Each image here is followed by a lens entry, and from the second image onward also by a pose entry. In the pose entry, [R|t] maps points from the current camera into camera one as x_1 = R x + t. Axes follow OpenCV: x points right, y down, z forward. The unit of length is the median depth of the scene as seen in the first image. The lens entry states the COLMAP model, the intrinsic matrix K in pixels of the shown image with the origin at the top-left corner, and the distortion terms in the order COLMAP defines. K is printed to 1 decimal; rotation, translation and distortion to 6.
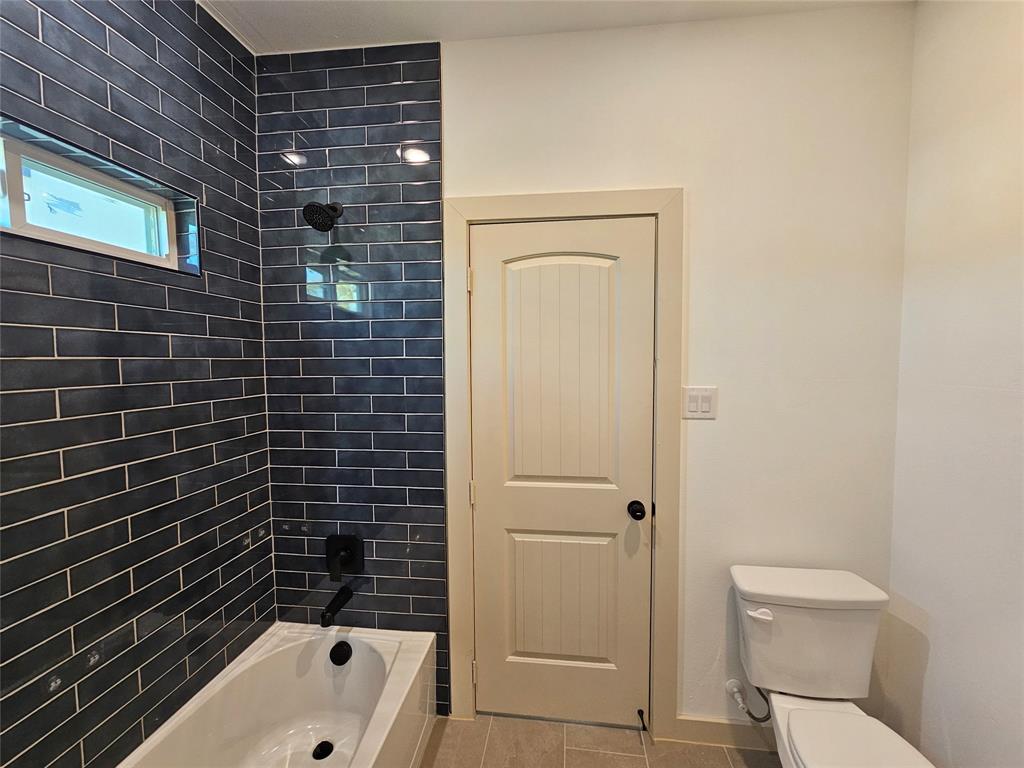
lens RADIAL K [[417.8, 0, 519.1], [0, 417.8, 385.4], [0, 0, 1]] dist [-0.000085, 0.000019]
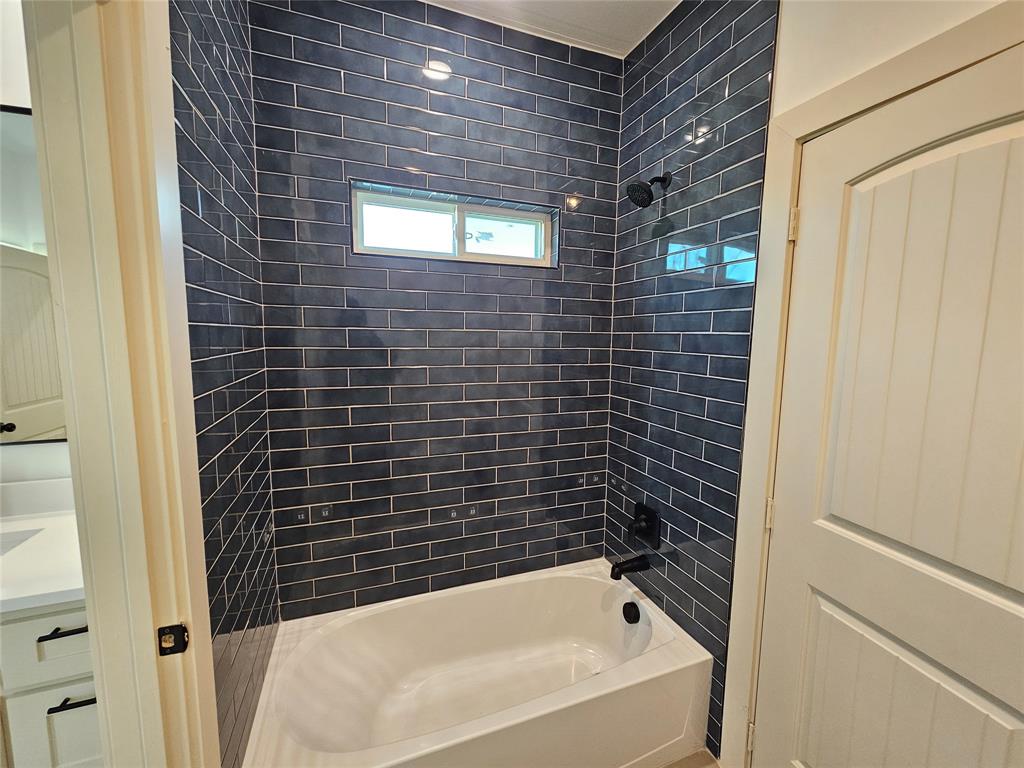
lens RADIAL K [[417.8, 0, 519.9], [0, 417.8, 385.2], [0, 0, 1]] dist [-0.000085, 0.000019]
pose [[0.459592, 0.118930, -0.880131, 0.316549], [-0.072084, 0.992719, 0.096502, -0.014532], [0.885200, 0.019092, 0.464819, 0.251508]]
